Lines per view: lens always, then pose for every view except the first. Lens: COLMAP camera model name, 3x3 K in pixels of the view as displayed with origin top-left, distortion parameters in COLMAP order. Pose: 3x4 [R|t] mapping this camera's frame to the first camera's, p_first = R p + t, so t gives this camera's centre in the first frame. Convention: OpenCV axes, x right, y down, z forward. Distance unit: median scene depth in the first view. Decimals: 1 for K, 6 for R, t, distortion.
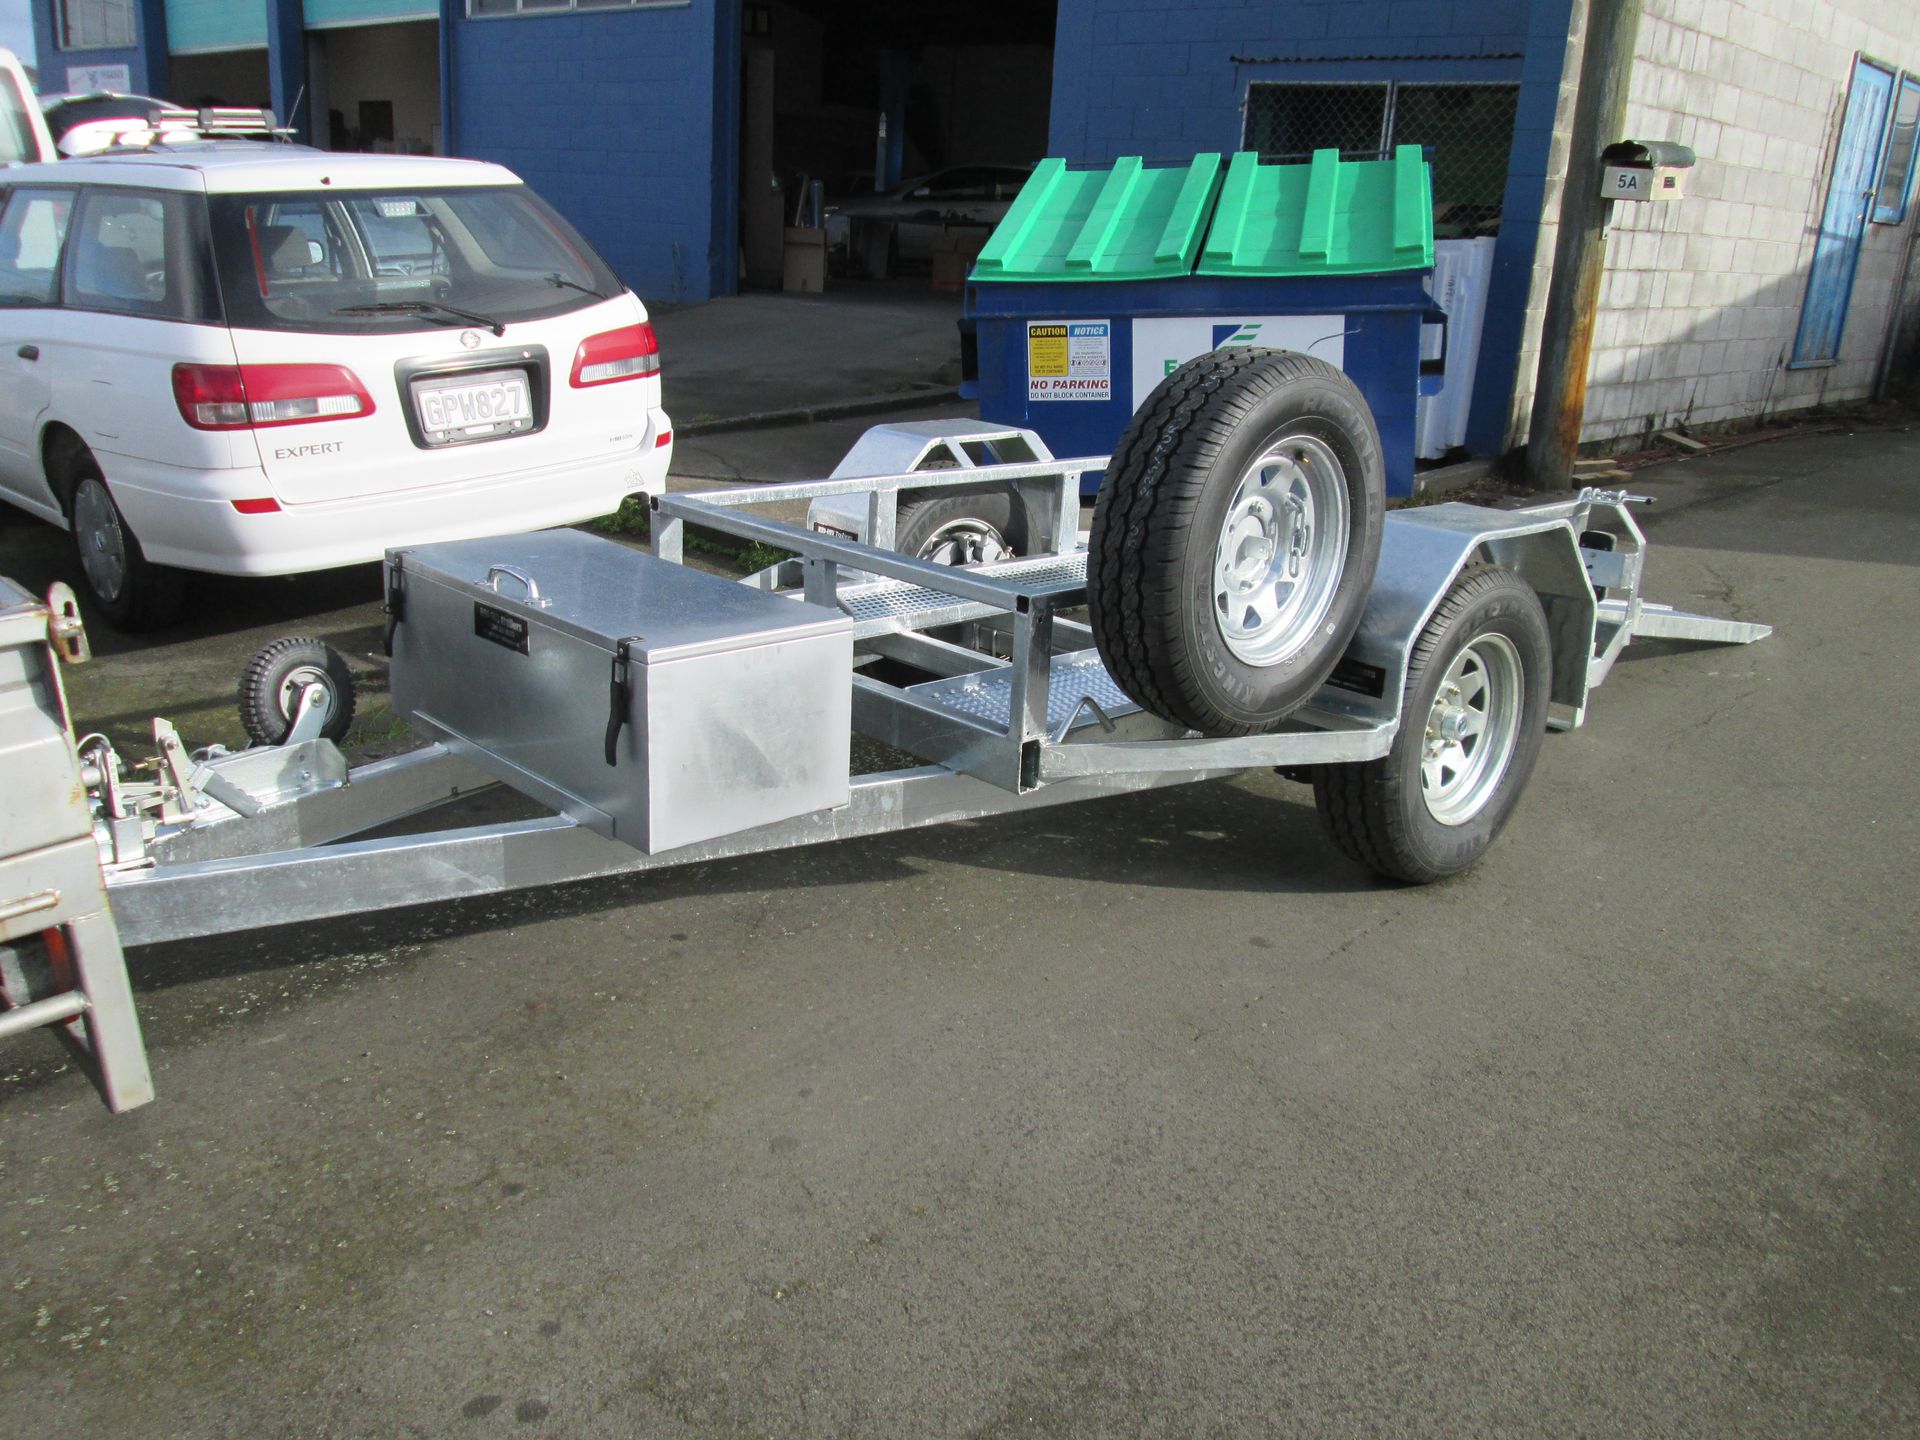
lens RADIAL K [[1588.8, 0, 965.0], [0, 1588.8, 720.5], [0, 0, 1]] dist [-0.045905, 0.012682]
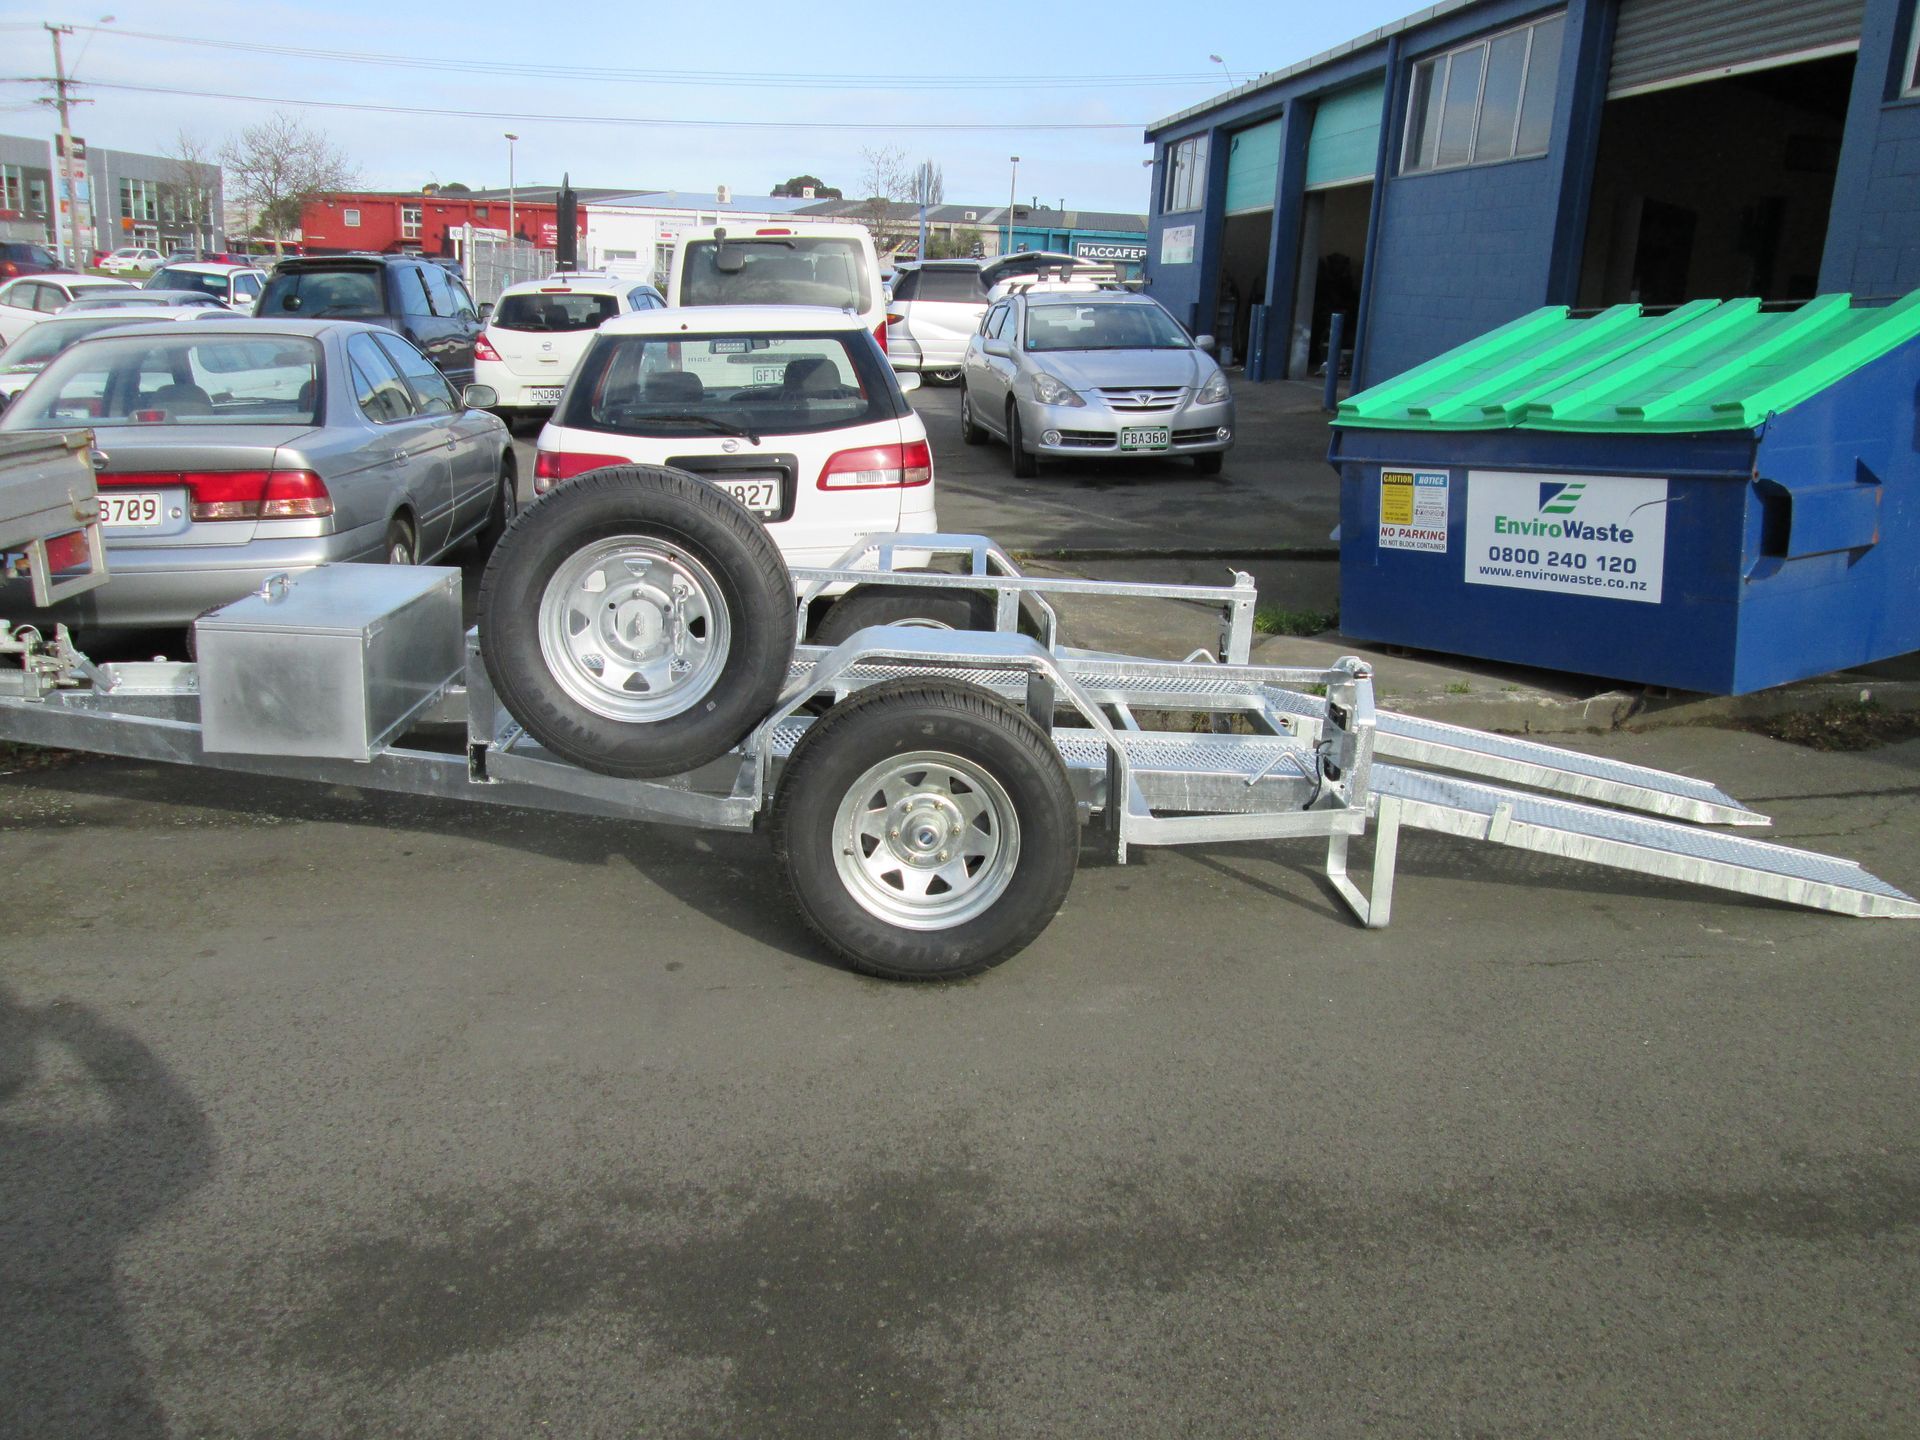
lens RADIAL K [[1588.8, 0, 964.3], [0, 1588.8, 719.6], [0, 0, 1]] dist [-0.045905, 0.012682]
pose [[0.750880, 0.158011, -0.641258, 0.518869], [-0.211531, 0.977347, -0.006866, -0.036636], [0.625647, 0.140802, 0.767295, 0.101322]]
